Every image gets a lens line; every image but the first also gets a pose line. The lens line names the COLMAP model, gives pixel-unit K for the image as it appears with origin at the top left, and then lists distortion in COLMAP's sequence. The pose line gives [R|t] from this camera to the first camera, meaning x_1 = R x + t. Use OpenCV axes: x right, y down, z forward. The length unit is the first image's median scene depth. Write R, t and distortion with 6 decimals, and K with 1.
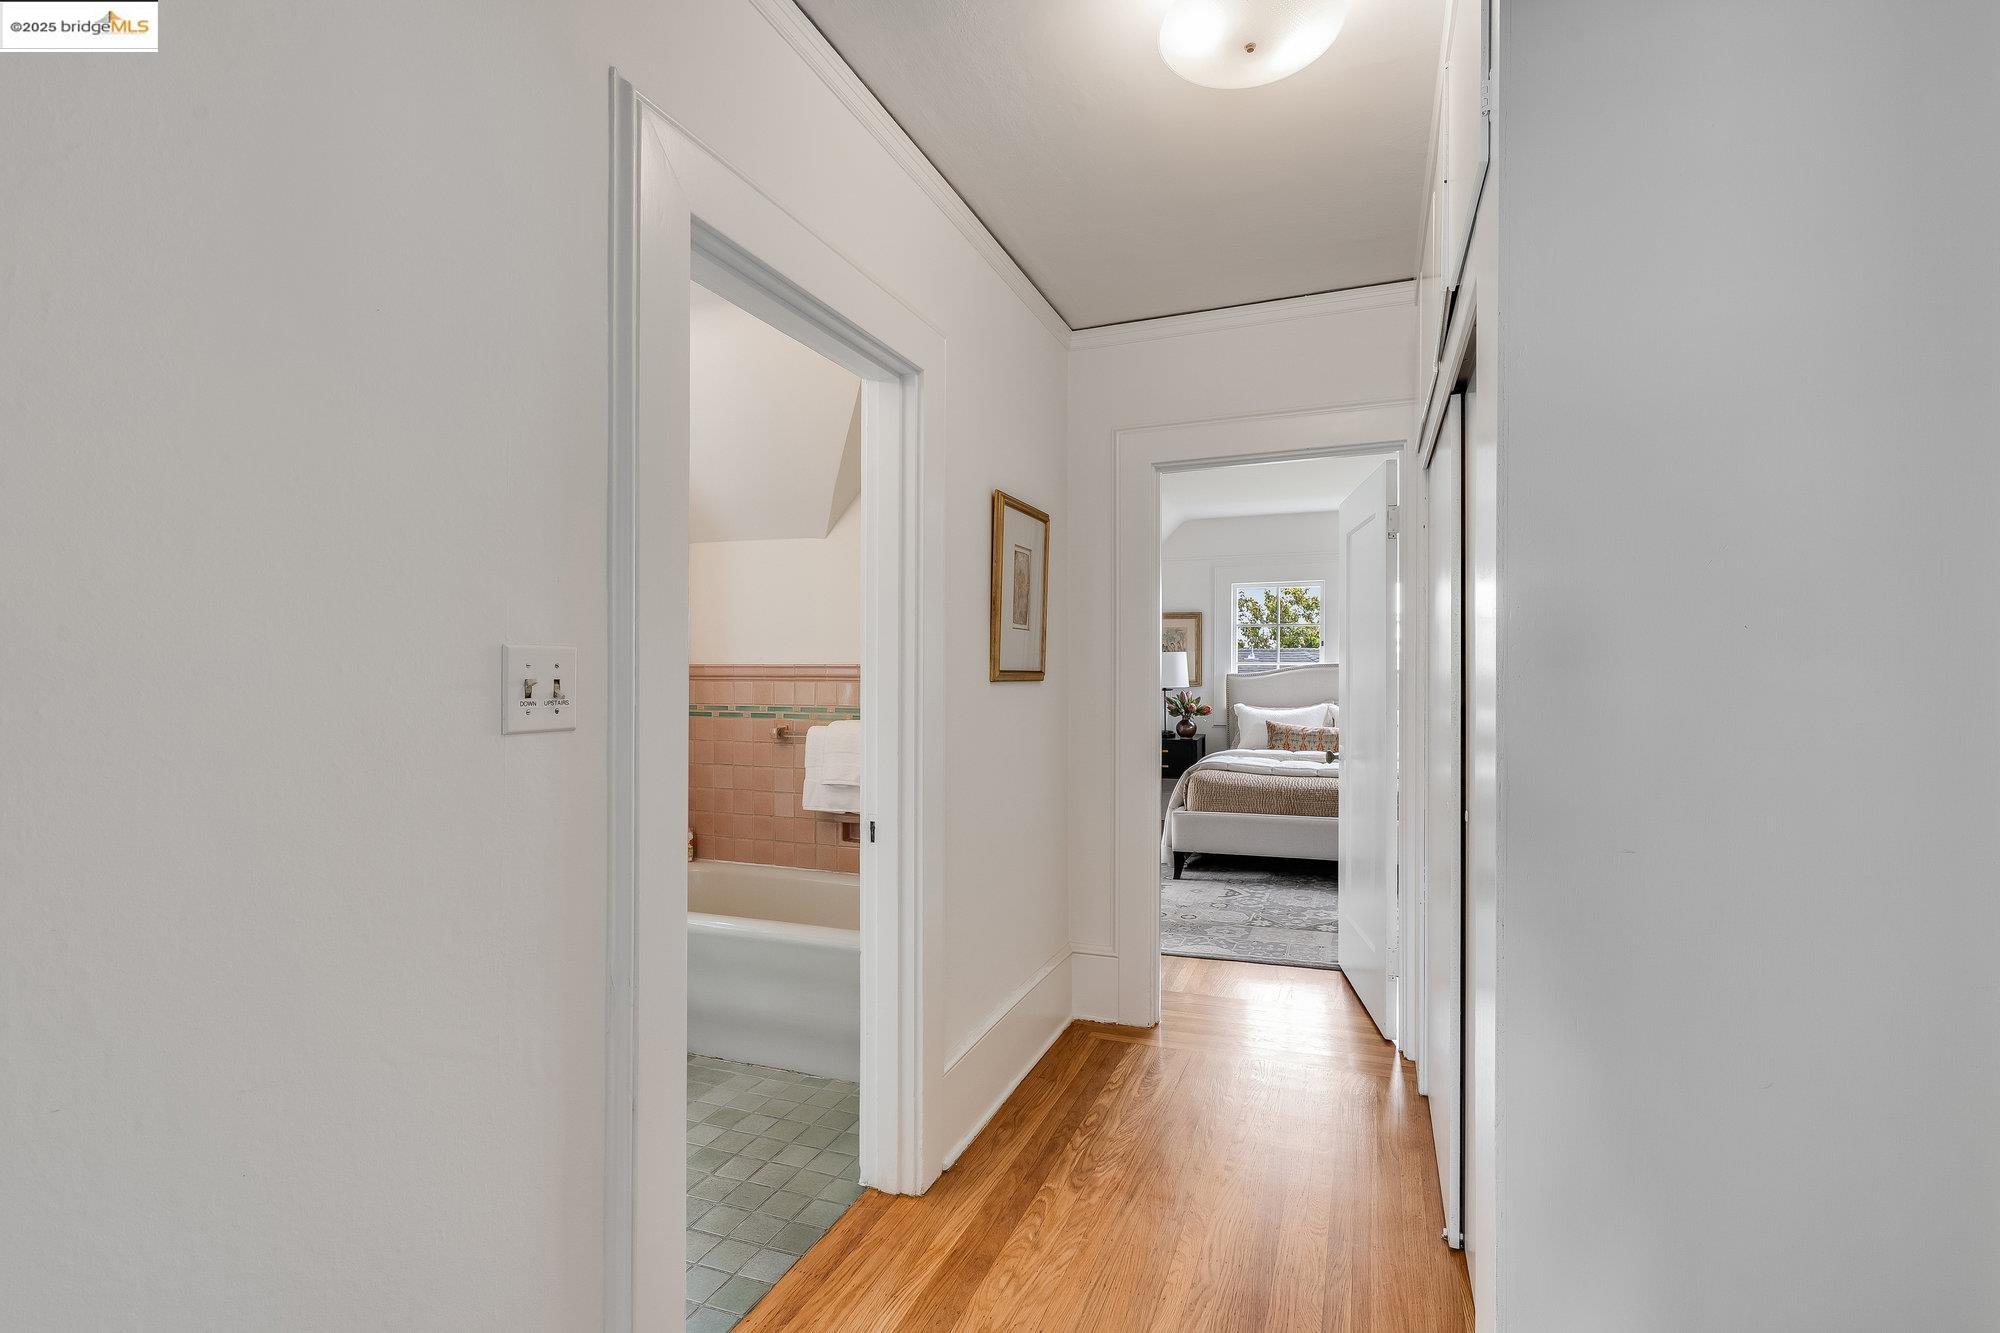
lens RADIAL K [[921.3, 0, 1004.2], [0, 921.3, 666.3], [0, 0, 1]] dist [0.001993, 0.000377]
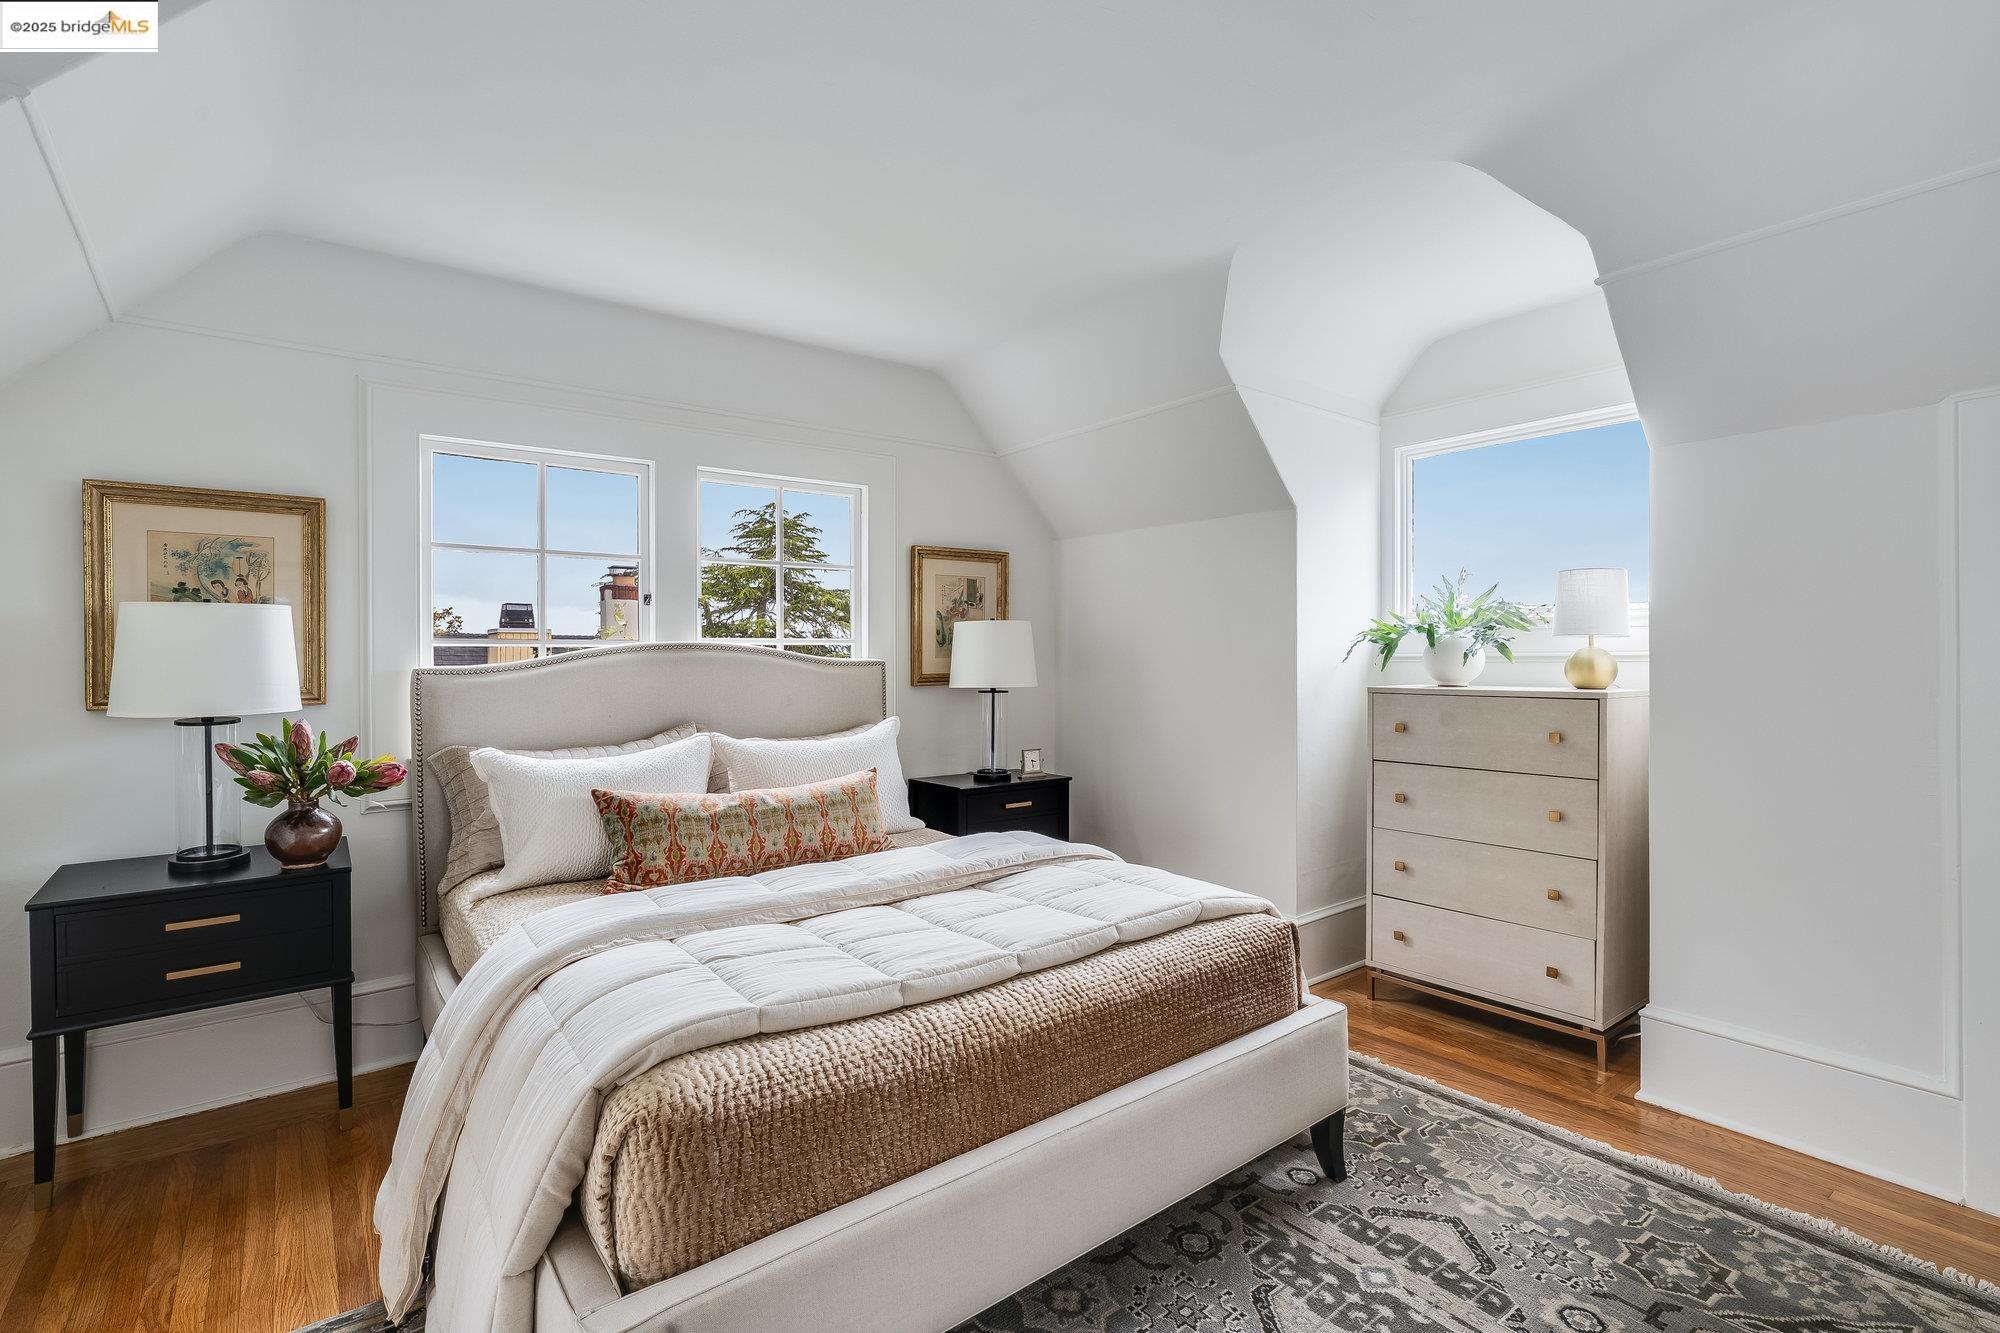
lens RADIAL K [[921.3, 0, 1011.7], [0, 921.3, 657.9], [0, 0, 1]] dist [0.001993, 0.000377]
pose [[0.509694, -0.002597, 0.860352, 0.038797], [0.003491, 0.999993, 0.000951, 0.004049], [-0.860349, 0.002519, 0.509699, 0.562680]]
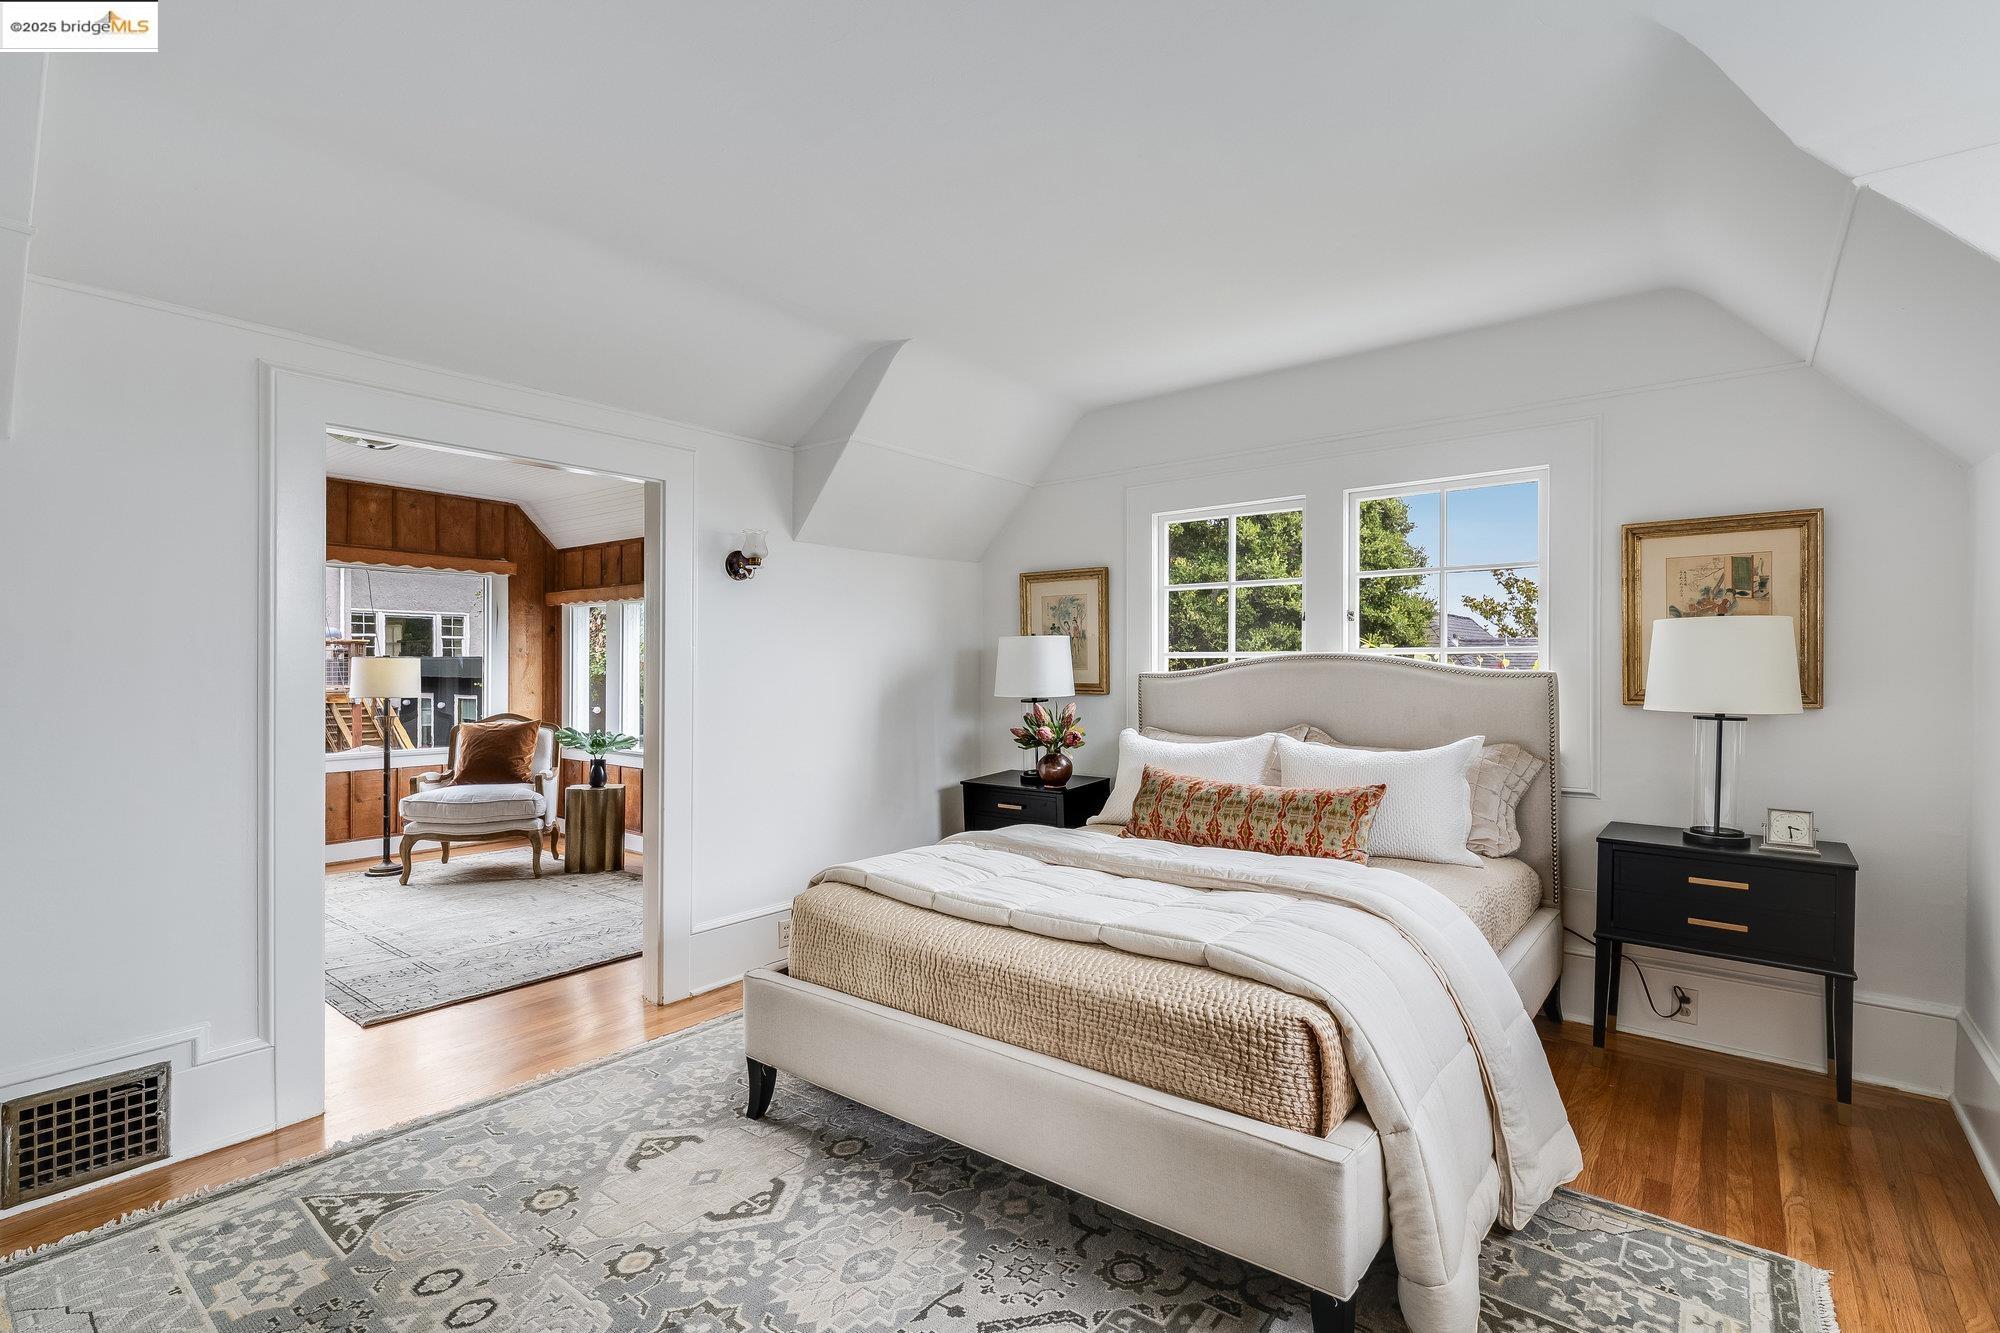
lens RADIAL K [[921.3, 0, 1004.5], [0, 921.3, 661.7], [0, 0, 1]] dist [0.001993, 0.000377]
pose [[0.957162, -0.001243, -0.289550, 0.307950], [0.001471, 0.999999, 0.000571, 0.000673], [0.289549, -0.000972, 0.957163, 0.409734]]
